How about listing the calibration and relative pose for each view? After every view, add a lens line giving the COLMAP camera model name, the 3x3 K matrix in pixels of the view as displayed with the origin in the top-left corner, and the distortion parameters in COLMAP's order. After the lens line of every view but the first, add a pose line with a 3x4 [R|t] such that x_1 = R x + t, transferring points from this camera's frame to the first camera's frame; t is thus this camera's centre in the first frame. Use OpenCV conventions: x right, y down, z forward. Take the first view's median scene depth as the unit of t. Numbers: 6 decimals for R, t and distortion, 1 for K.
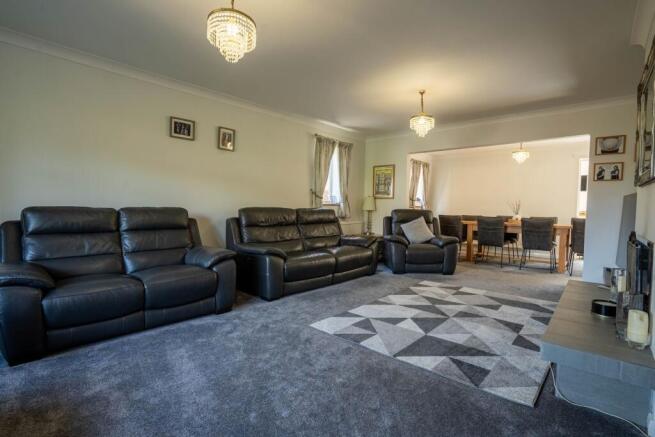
lens RADIAL K [[299.5, 0, 327.5], [0, 299.5, 218.5], [0, 0, 1]] dist [-0.054674, 0.018204]
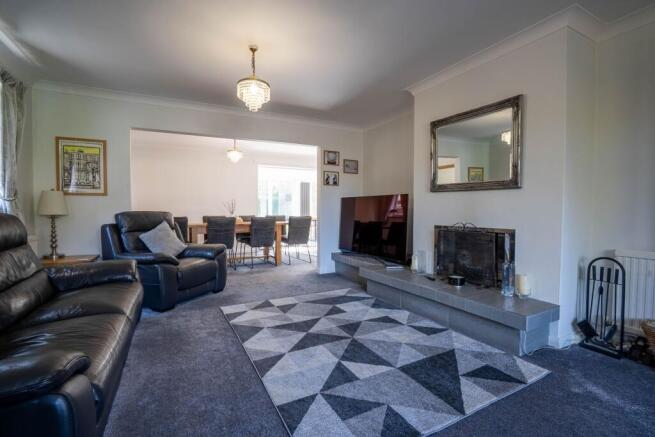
lens RADIAL K [[299.5, 0, 327.5], [0, 299.5, 218.5], [0, 0, 1]] dist [-0.054674, 0.018204]
pose [[0.363735, -0.043421, 0.930490, -0.308819], [0.042826, 0.998636, 0.029860, -0.027389], [-0.930518, 0.028988, 0.365098, 0.593251]]
